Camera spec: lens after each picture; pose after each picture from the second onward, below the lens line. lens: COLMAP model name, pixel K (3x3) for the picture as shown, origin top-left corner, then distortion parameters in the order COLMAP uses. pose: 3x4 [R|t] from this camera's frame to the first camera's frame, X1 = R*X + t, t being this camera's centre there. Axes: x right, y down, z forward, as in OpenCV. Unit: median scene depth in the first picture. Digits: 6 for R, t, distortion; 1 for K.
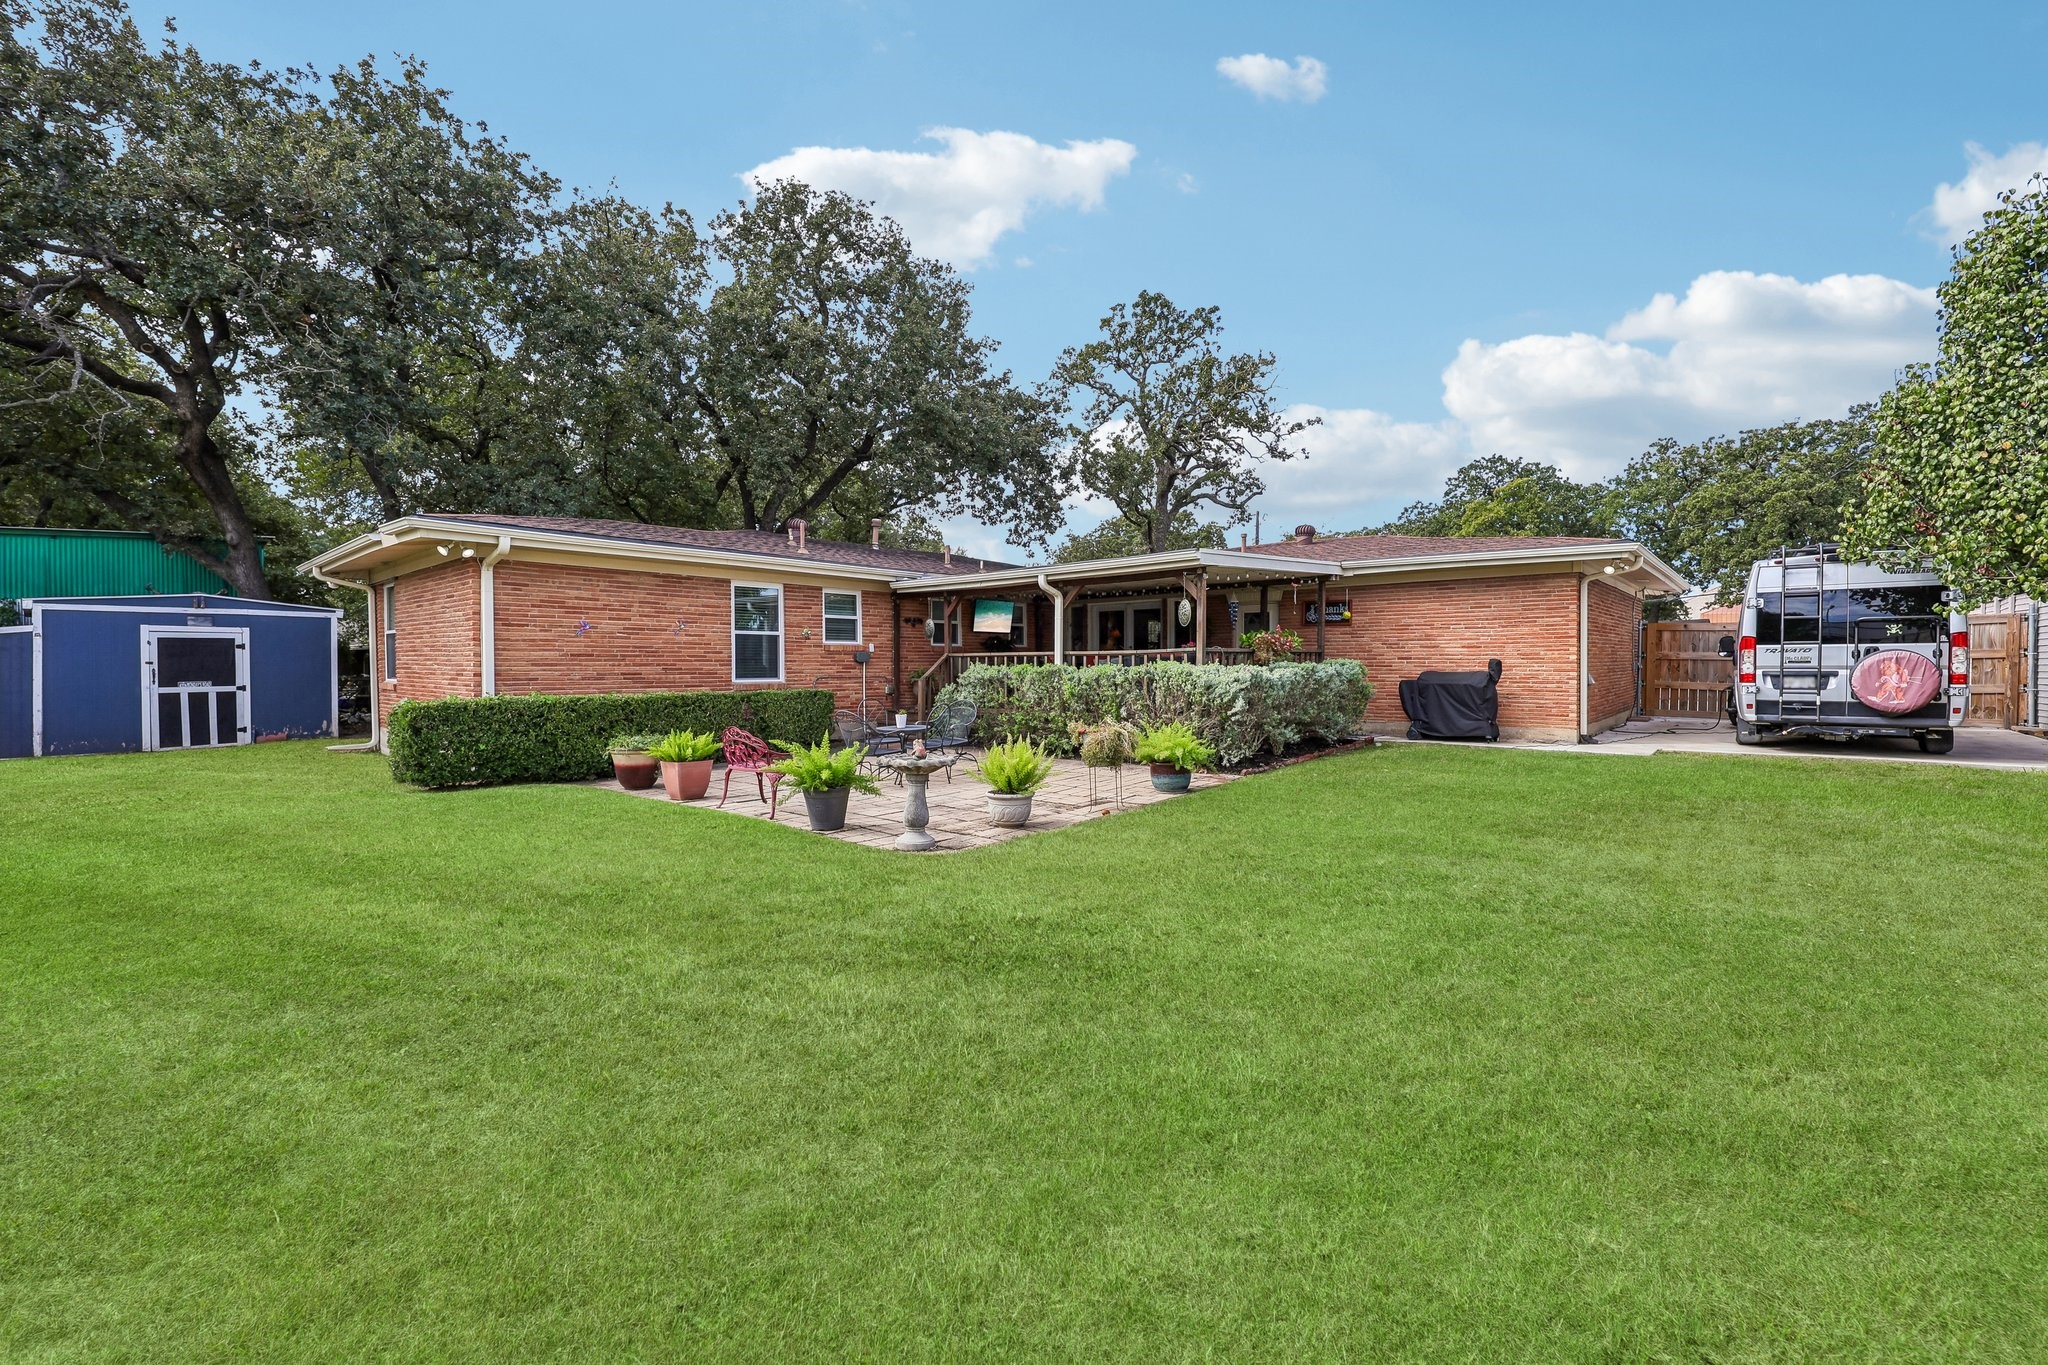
lens RADIAL K [[855.2, 0, 1016.9], [0, 855.2, 682.7], [0, 0, 1]] dist [-0.001582, 0.000210]
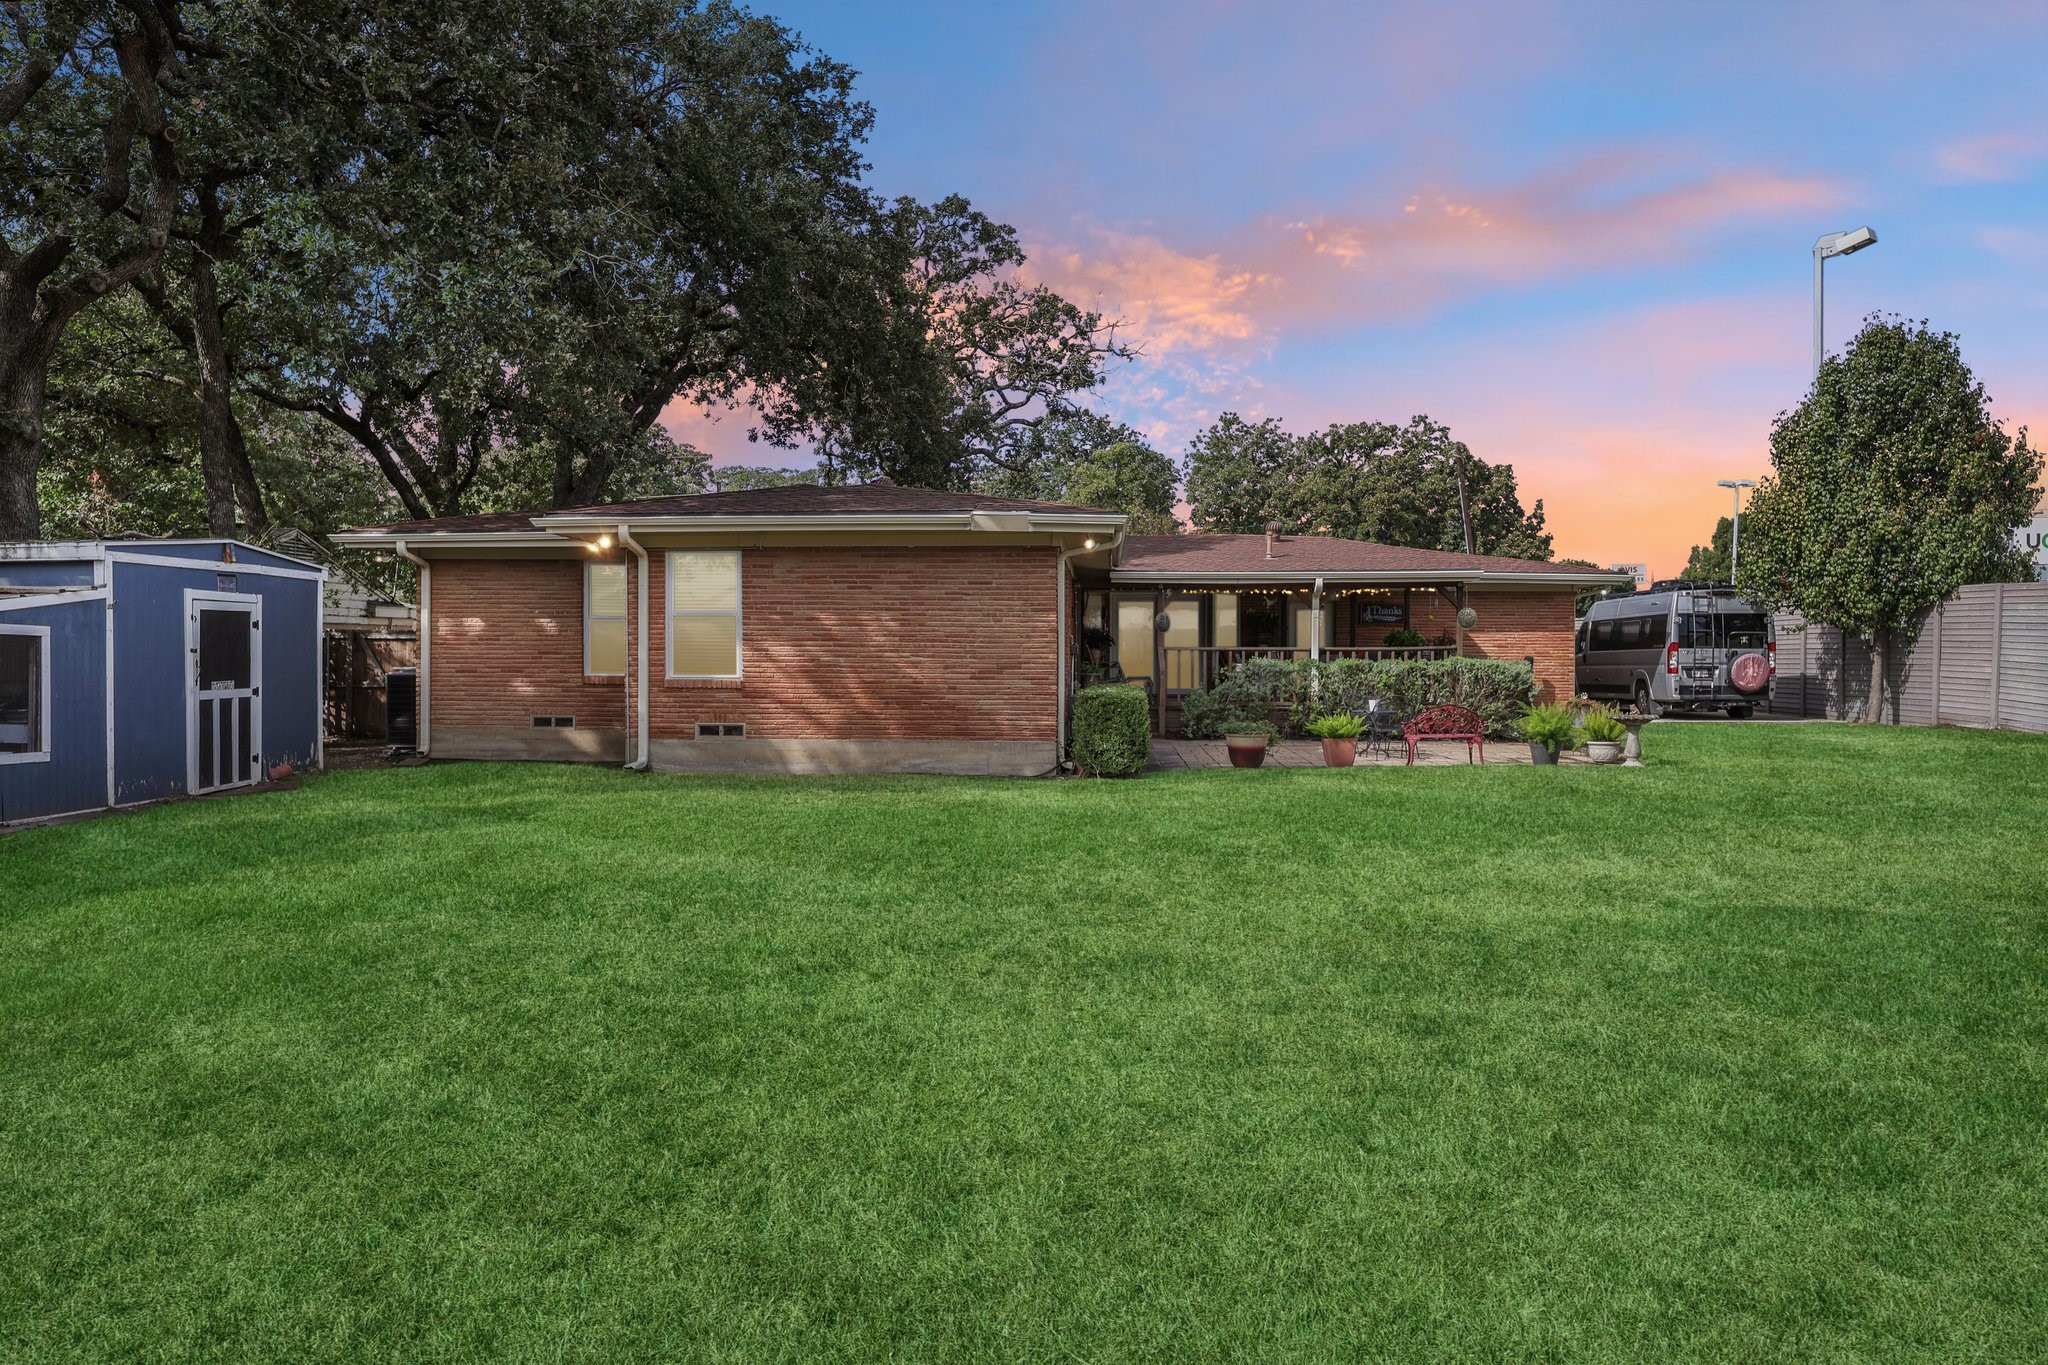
lens RADIAL K [[1414.1, 0, 1025.0], [0, 1414.1, 677.5], [0, 0, 1]] dist [0.001027, -0.000045]
pose [[0.782293, -0.004279, 0.622896, -1.151439], [0.008048, 0.999962, -0.003238, 0.004104], [-0.622859, 0.007546, 0.782298, -0.158532]]
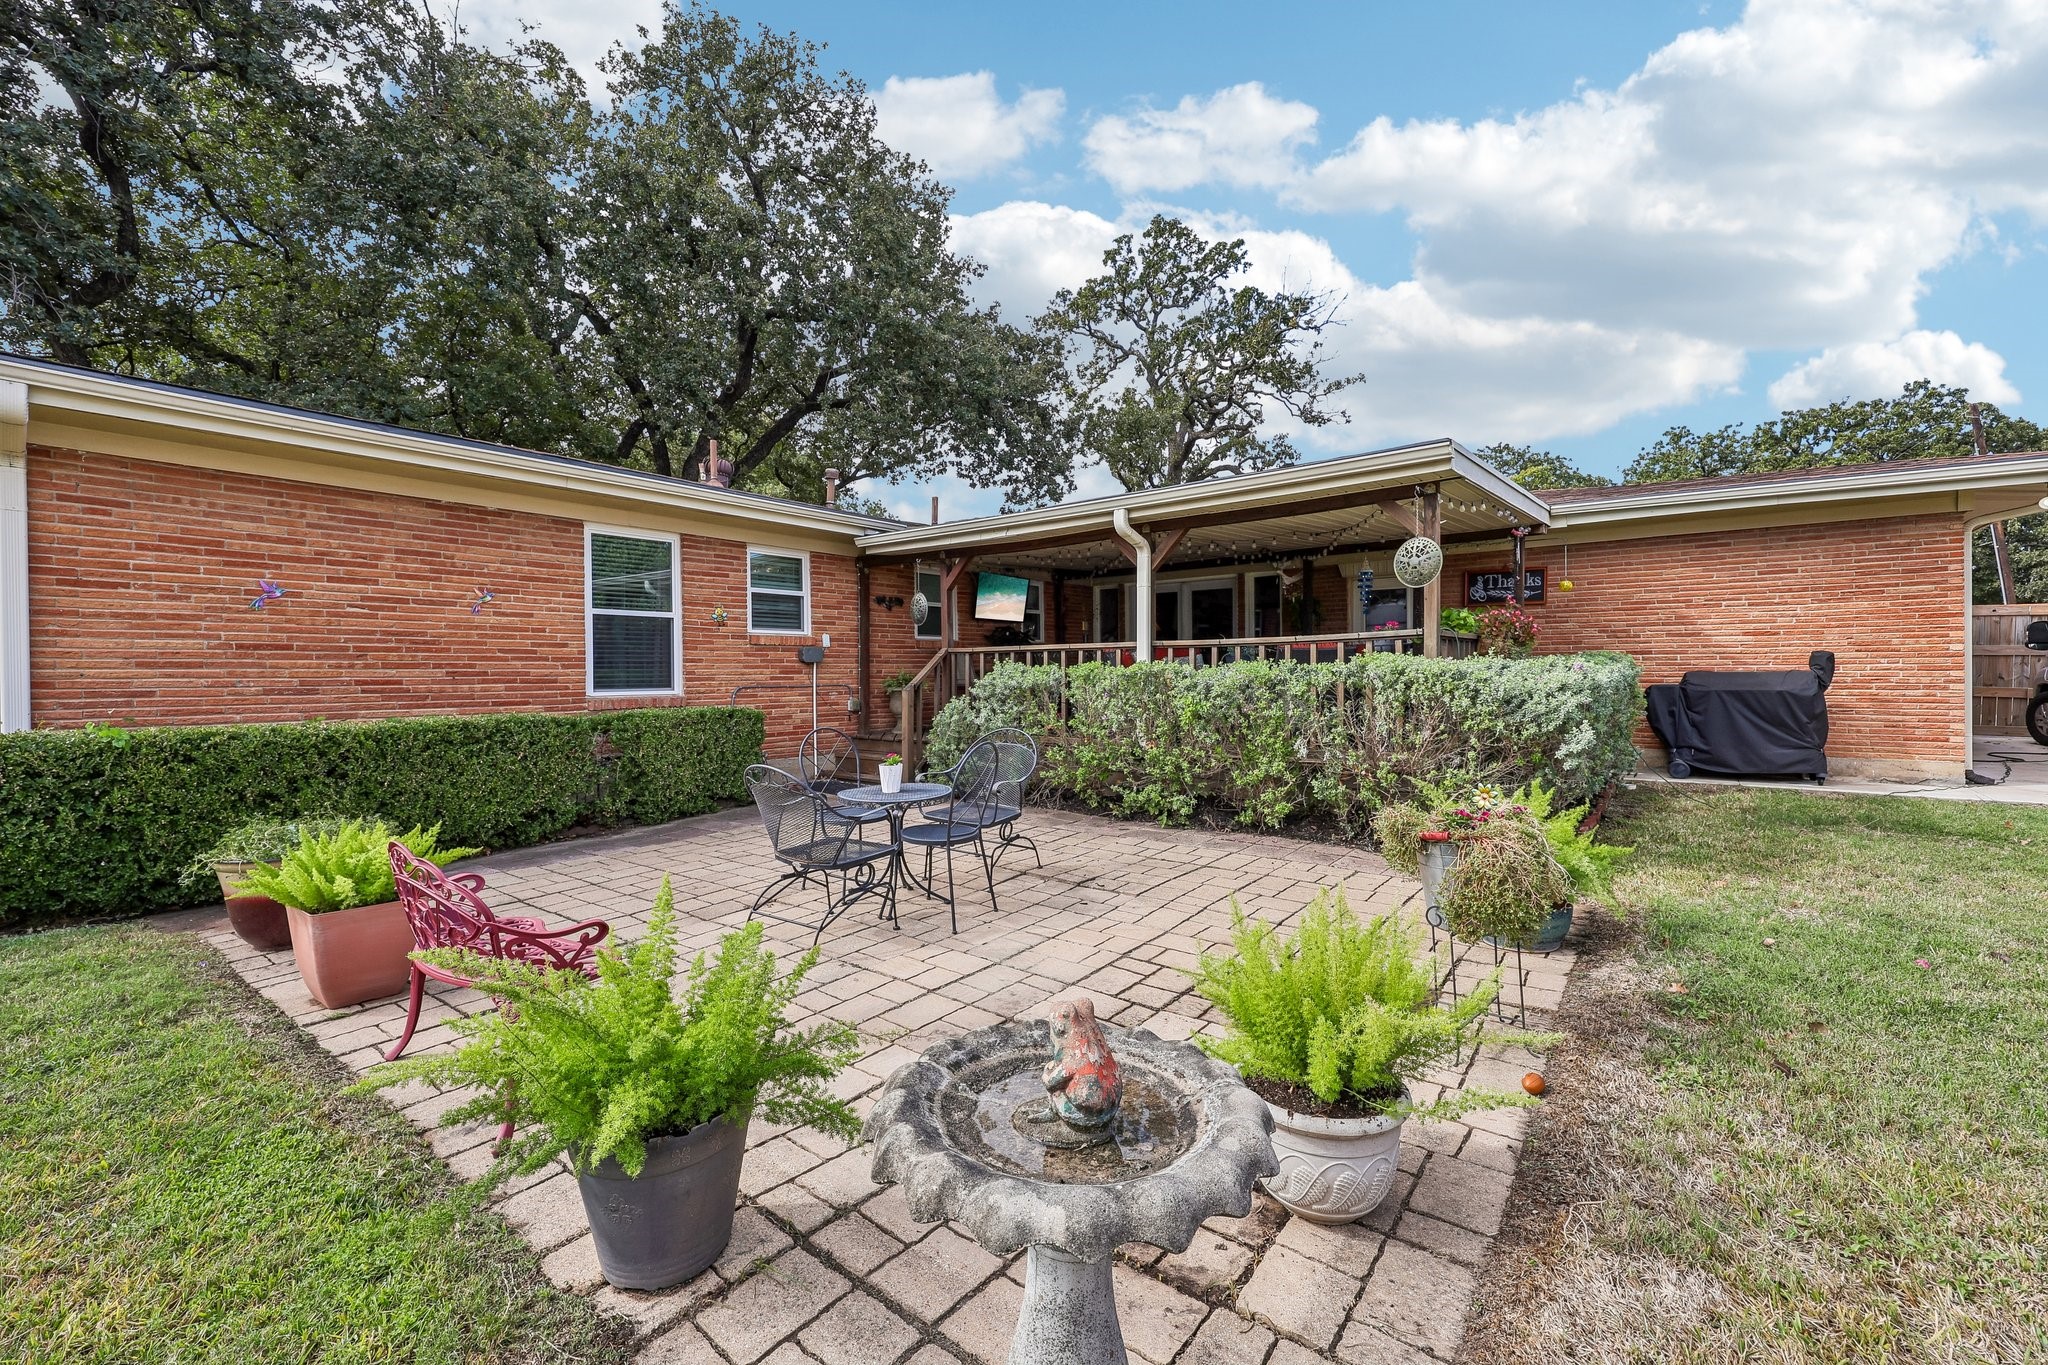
lens RADIAL K [[855.2, 0, 1021.8], [0, 855.2, 677.4], [0, 0, 1]] dist [-0.001582, 0.000210]
pose [[0.998261, -0.005458, 0.058689, -0.059924], [0.006358, 0.999865, -0.015157, -0.002249], [-0.058599, 0.015504, 0.998161, 0.344028]]
